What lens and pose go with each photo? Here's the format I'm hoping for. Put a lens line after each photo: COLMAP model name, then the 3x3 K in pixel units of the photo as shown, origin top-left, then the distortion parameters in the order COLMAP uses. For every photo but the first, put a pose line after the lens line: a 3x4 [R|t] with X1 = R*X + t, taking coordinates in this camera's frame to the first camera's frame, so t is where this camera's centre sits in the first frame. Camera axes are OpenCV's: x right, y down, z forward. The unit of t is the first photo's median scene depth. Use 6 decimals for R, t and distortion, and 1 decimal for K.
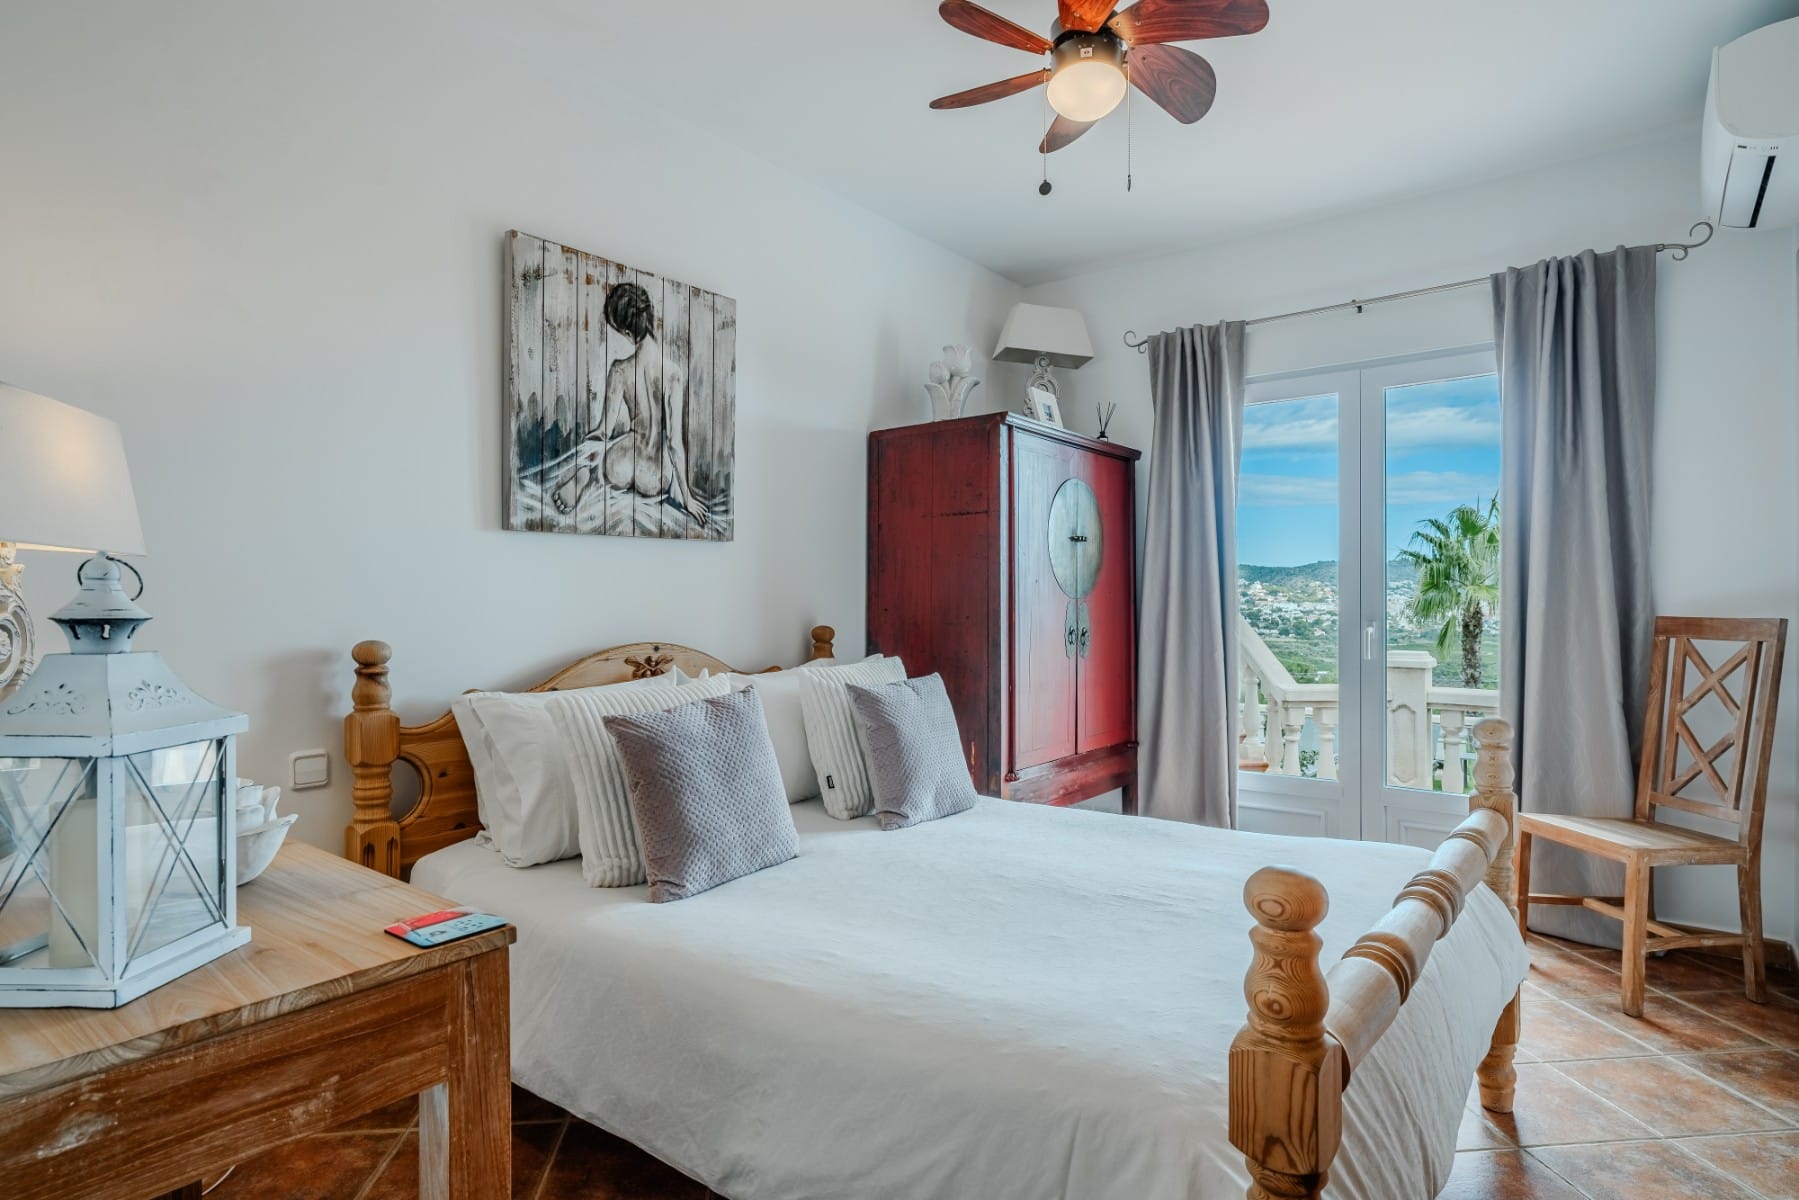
lens RADIAL K [[983.6, 0, 898.2], [0, 983.6, 602.9], [0, 0, 1]] dist [-0.015261, 0.005075]
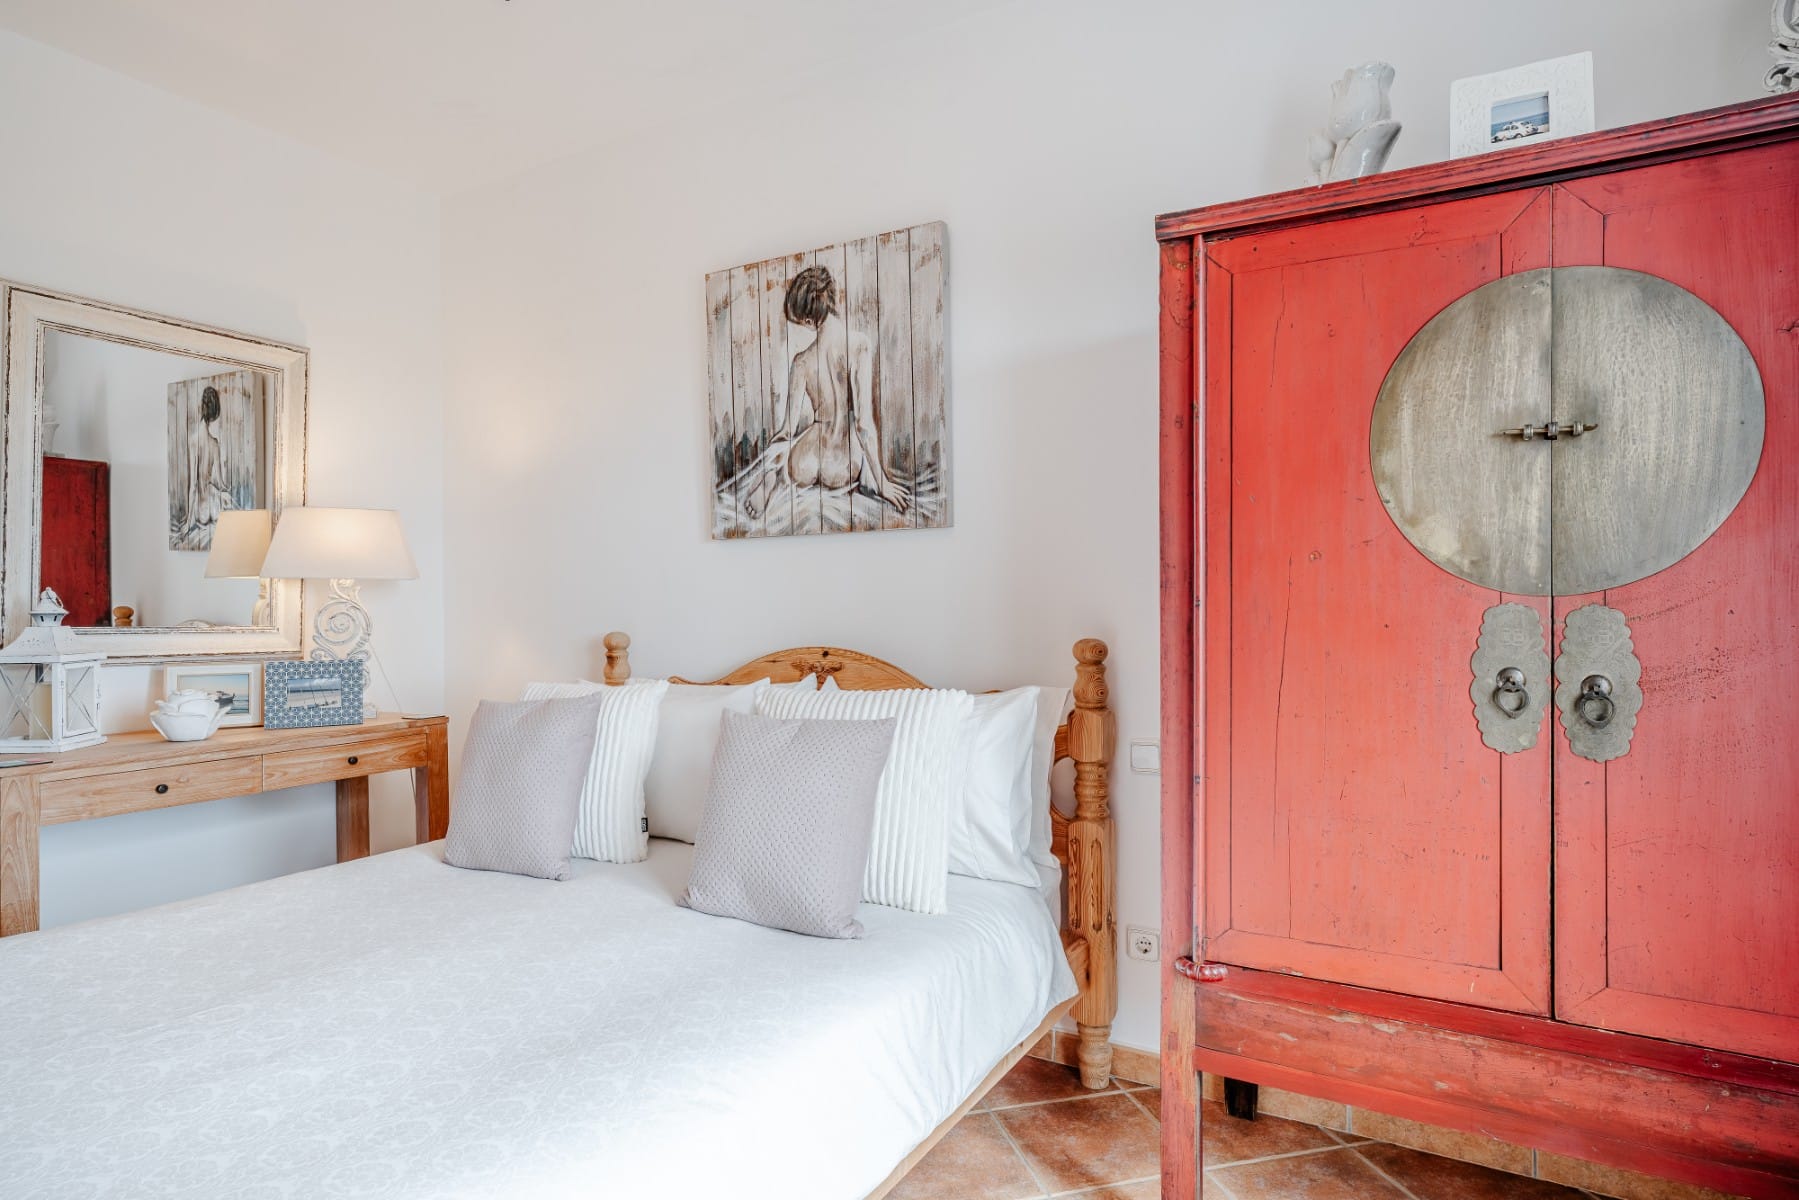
lens RADIAL K [[983.6, 0, 898.6], [0, 983.6, 605.0], [0, 0, 1]] dist [-0.015261, 0.005075]
pose [[0.136847, -0.000858, -0.990592, 0.675815], [-0.001609, 0.999998, -0.001088, 0.001534], [0.990591, 0.001743, 0.136846, 0.949167]]
